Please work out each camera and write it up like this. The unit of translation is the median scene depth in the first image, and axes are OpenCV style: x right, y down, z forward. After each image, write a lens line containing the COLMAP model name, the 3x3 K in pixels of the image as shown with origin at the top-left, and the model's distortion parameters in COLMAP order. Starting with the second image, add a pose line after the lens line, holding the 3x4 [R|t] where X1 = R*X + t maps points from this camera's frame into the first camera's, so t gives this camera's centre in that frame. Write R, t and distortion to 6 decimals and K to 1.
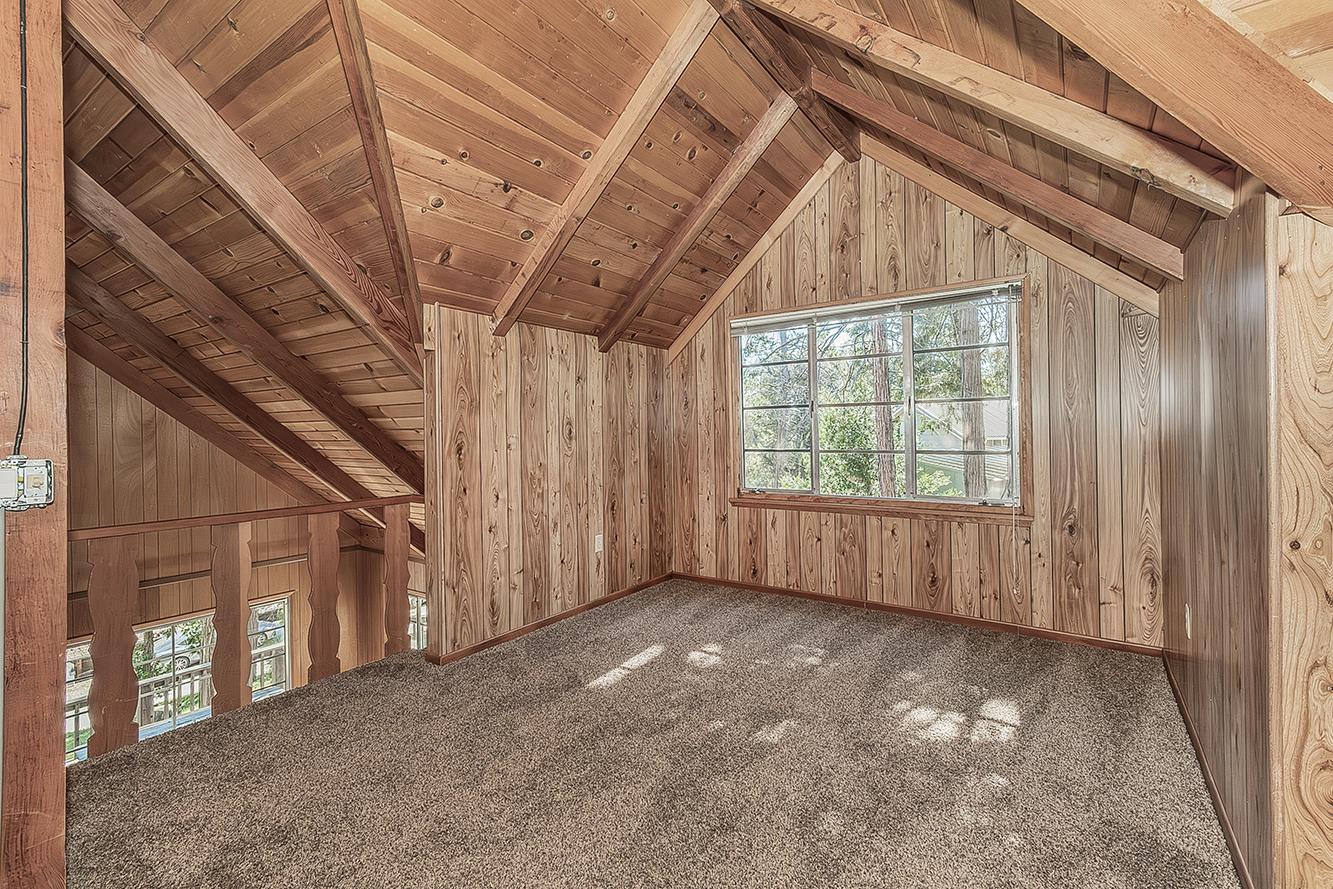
lens RADIAL K [[579.8, 0, 661.3], [0, 579.8, 432.4], [0, 0, 1]] dist [0.016715, 0.000328]
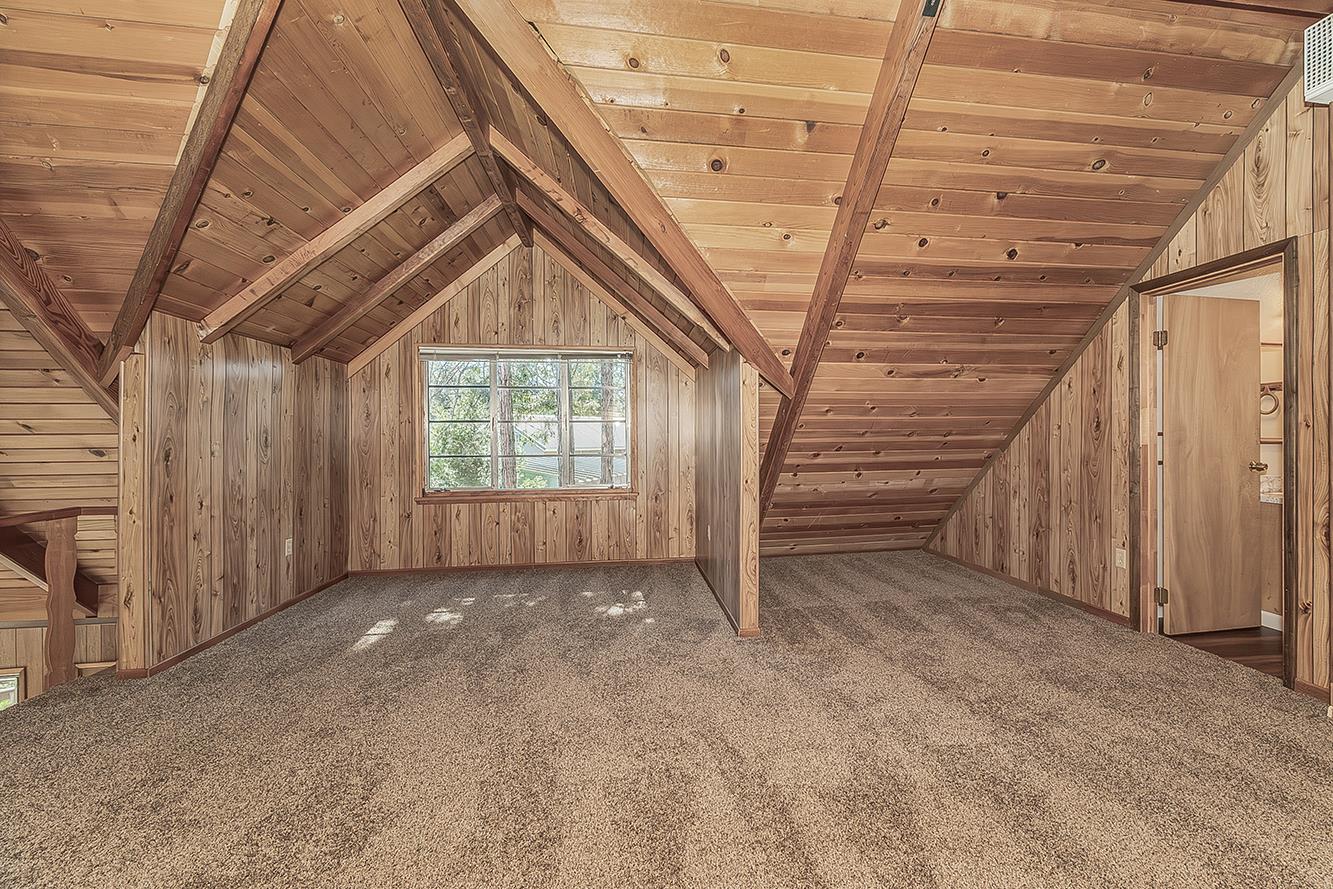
lens RADIAL K [[590.2, 0, 645.2], [0, 590.2, 440.6], [0, 0, 1]] dist [0.001704, 0.000222]
pose [[0.785132, 0.009165, 0.619261, -0.306538], [-0.005056, 0.999952, -0.008388, 0.006695], [-0.619308, 0.003455, 0.785140, -0.264627]]
